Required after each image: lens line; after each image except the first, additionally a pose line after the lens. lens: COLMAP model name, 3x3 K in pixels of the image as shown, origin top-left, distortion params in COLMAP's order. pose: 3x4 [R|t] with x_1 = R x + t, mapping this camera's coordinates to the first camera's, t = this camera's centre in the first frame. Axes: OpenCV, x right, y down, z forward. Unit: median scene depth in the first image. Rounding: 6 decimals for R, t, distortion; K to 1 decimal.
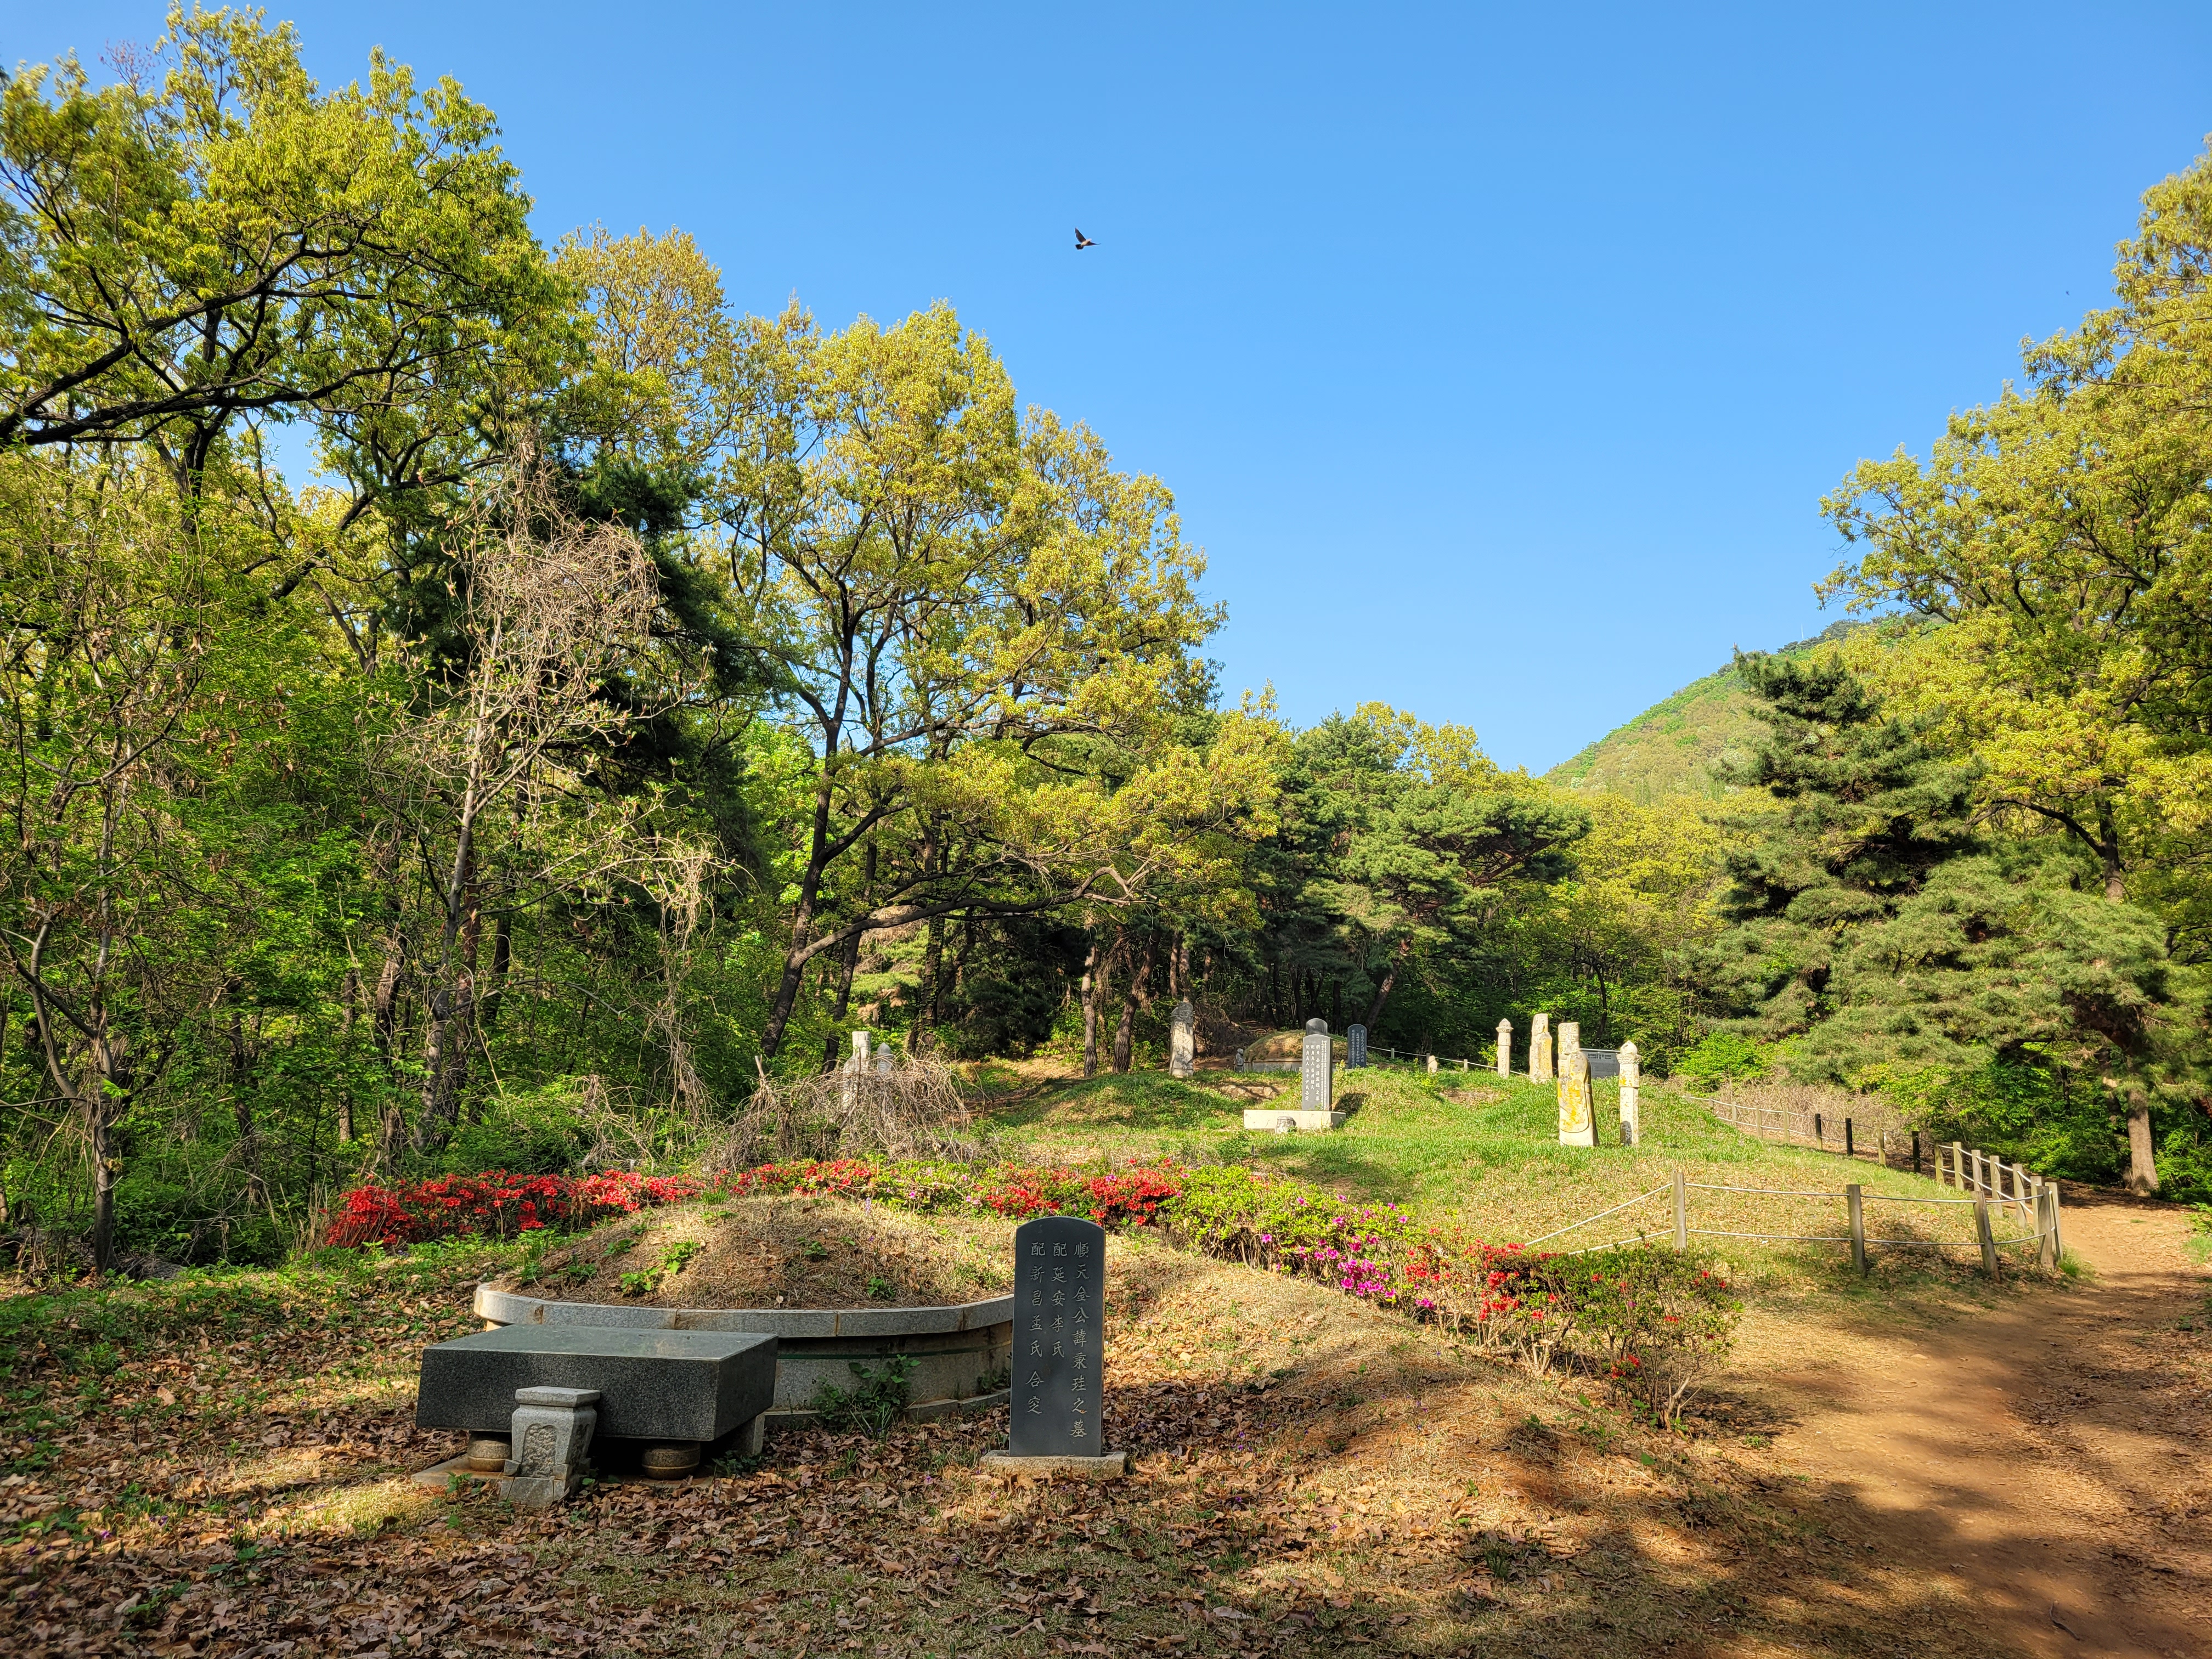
lens RADIAL K [[1630.3, 0, 1100.4], [0, 1630.3, 847.1], [0, 0, 1]] dist [0.040775, -0.028186]
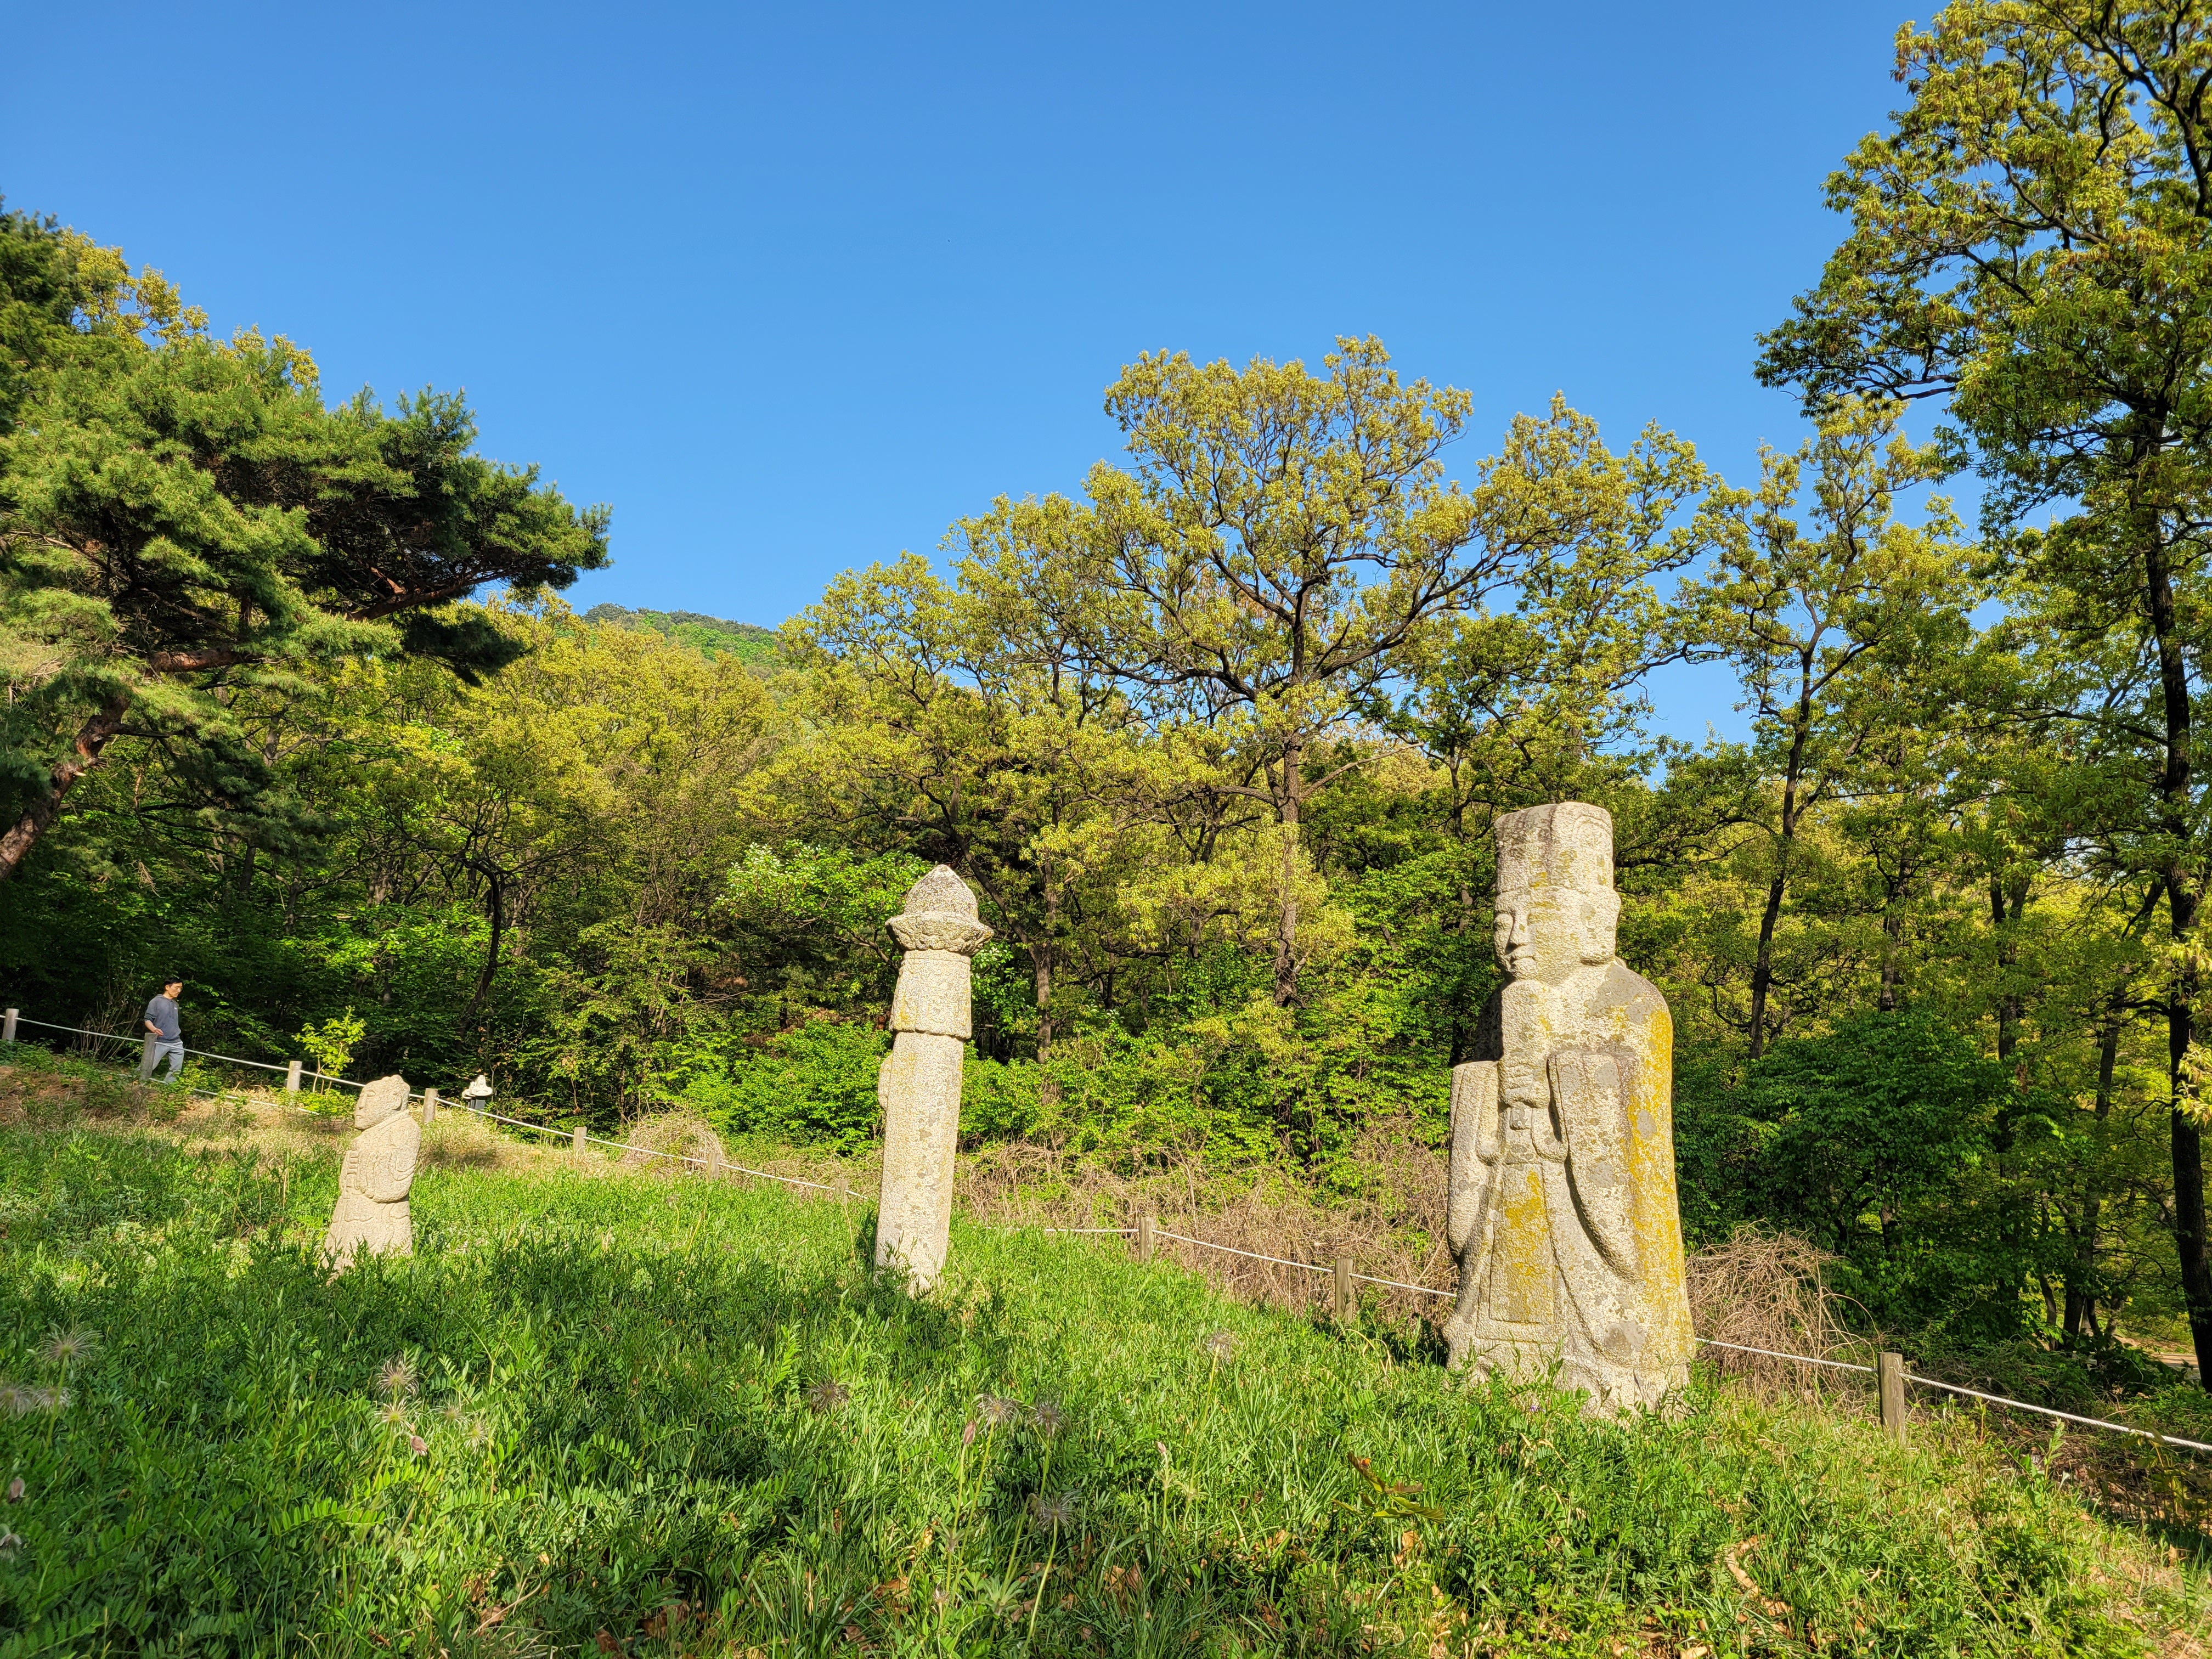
lens RADIAL K [[1630.3, 0, 1092.1], [0, 1630.3, 859.8], [0, 0, 1]] dist [0.040775, -0.028186]
pose [[0.719105, 0.129131, 0.682798, 0.100937], [-0.139378, 0.989418, -0.040330, 0.073249], [-0.680781, -0.066166, 0.729493, 0.588746]]
